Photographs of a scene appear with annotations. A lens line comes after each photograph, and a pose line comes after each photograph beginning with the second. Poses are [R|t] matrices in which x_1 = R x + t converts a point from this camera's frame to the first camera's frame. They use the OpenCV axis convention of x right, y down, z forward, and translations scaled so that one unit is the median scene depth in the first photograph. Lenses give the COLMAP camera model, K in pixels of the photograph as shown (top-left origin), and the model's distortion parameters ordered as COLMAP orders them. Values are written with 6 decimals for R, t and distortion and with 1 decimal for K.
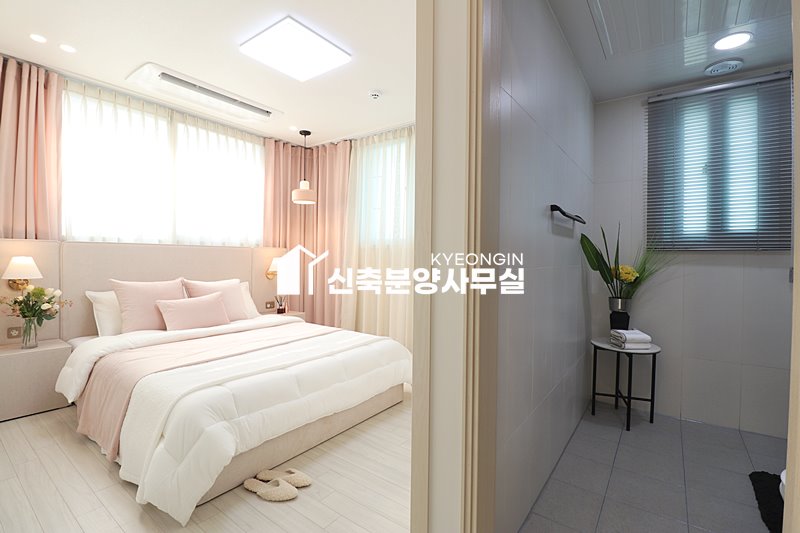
lens RADIAL K [[370.6, 0, 397.7], [0, 370.6, 257.6], [0, 0, 1]] dist [-0.000553, -0.012354]
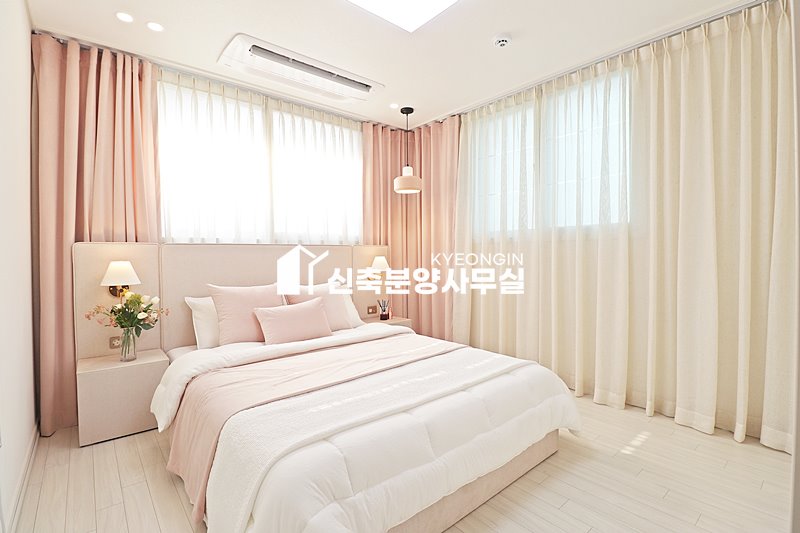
lens RADIAL K [[370.6, 0, 397.7], [0, 370.6, 257.6], [0, 0, 1]] dist [-0.000553, -0.012354]
pose [[0.972838, -0.019356, -0.230676, -0.115193], [0.021187, 0.999761, 0.005461, -0.001311], [0.230515, -0.010200, 0.973015, 0.224340]]
